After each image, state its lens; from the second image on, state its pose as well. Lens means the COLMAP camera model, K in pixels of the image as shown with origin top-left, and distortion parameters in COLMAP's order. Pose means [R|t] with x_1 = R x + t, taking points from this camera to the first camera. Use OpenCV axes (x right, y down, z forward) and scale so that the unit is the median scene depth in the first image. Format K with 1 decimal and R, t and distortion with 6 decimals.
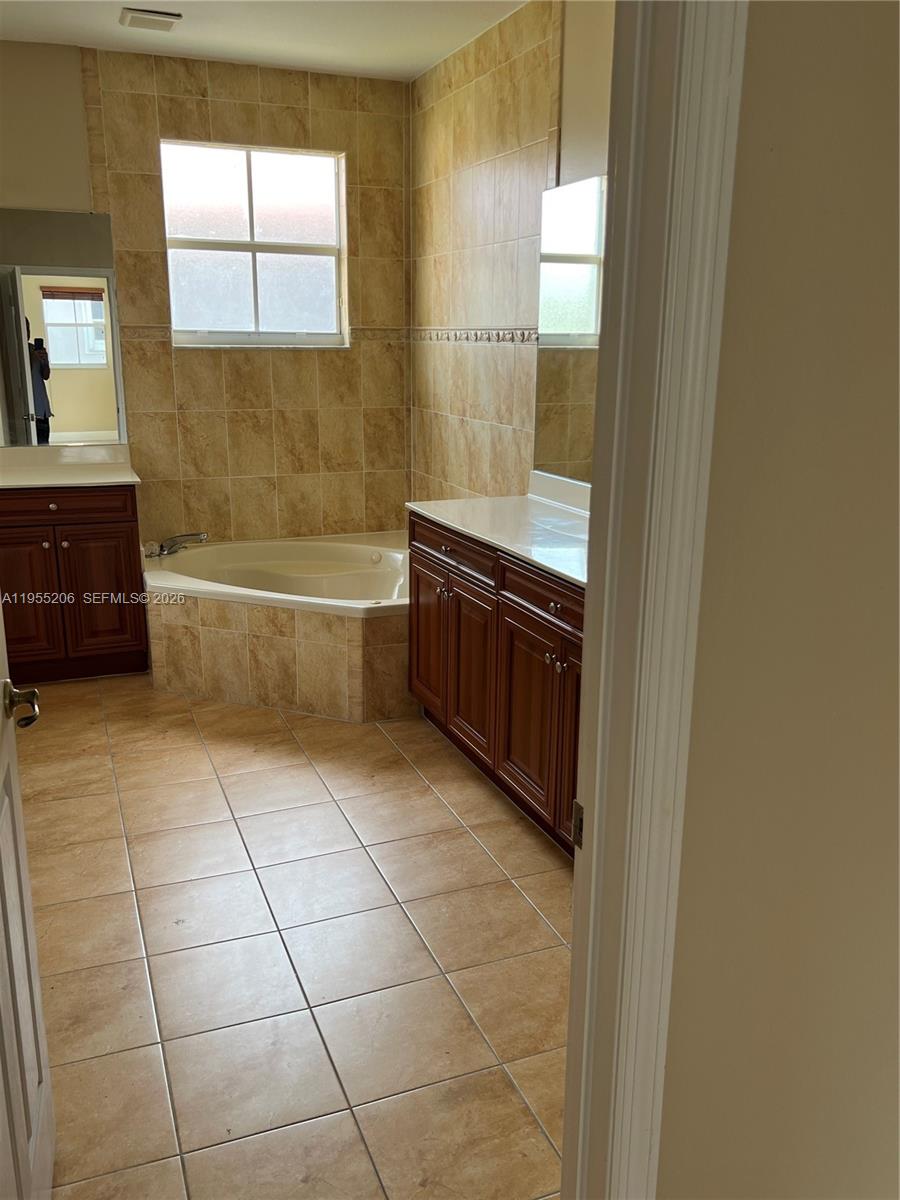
lens RADIAL K [[980.8, 0, 476.5], [0, 980.8, 605.2], [0, 0, 1]] dist [-0.002885, -0.023993]
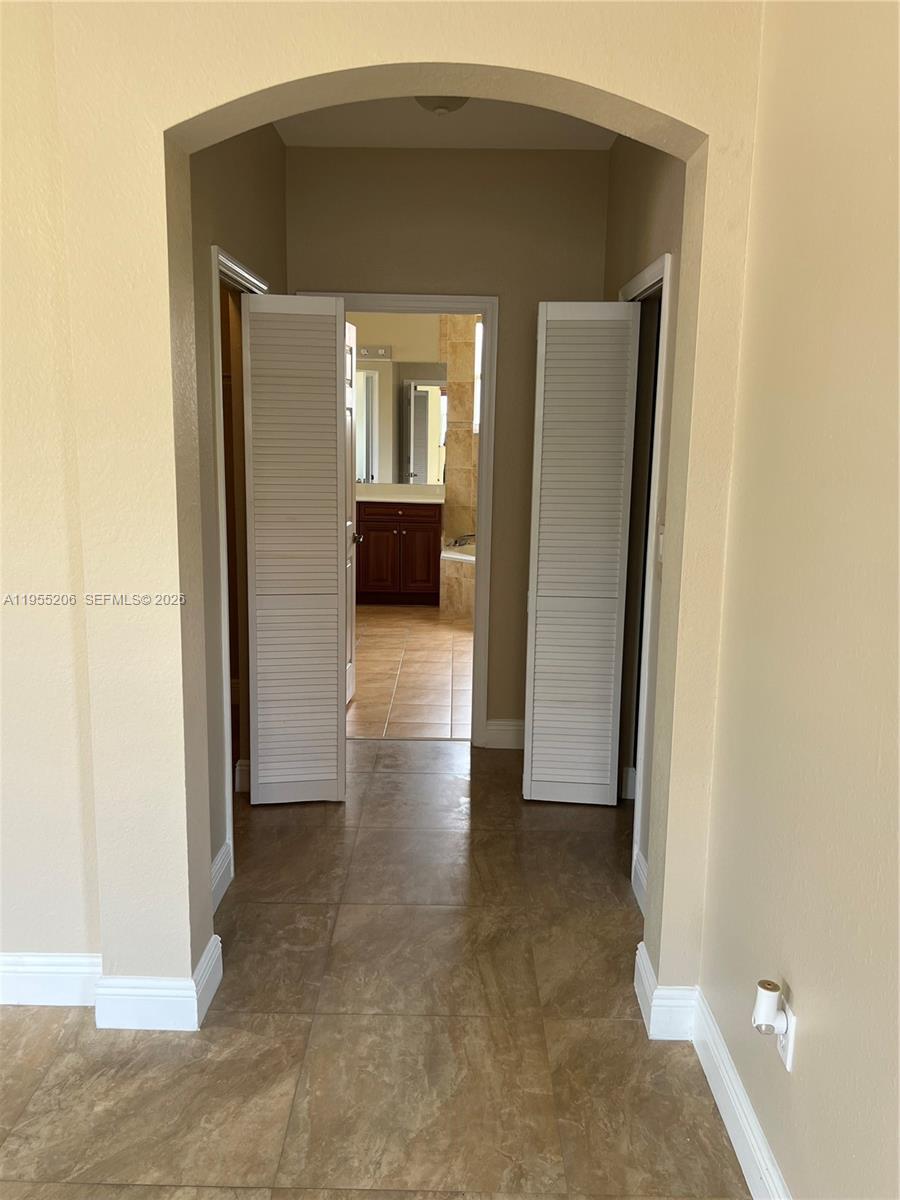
lens RADIAL K [[980.8, 0, 447.3], [0, 980.8, 605.7], [0, 0, 1]] dist [-0.002885, -0.023993]
pose [[0.914644, 0.077563, -0.396749, 0.388400], [-0.108892, 0.992417, -0.057020, 0.161747], [0.389318, 0.095356, 0.916154, -0.648487]]
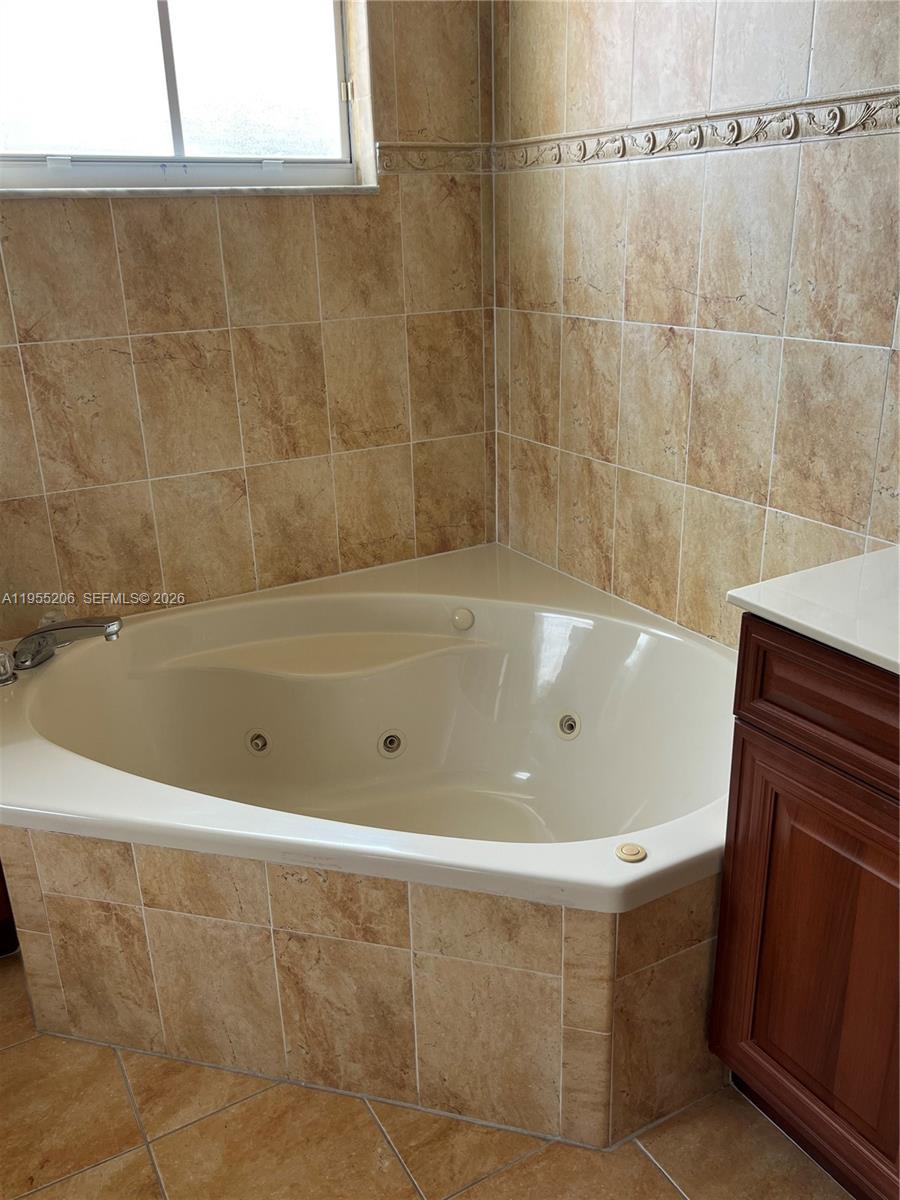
lens RADIAL K [[980.8, 0, 451.4], [0, 980.8, 598.7], [0, 0, 1]] dist [-0.002885, -0.023993]
pose [[0.992650, -0.078099, 0.092443, -0.160790], [0.068893, 0.992709, 0.098902, -0.113878], [-0.099494, -0.091807, 0.990794, 0.529256]]
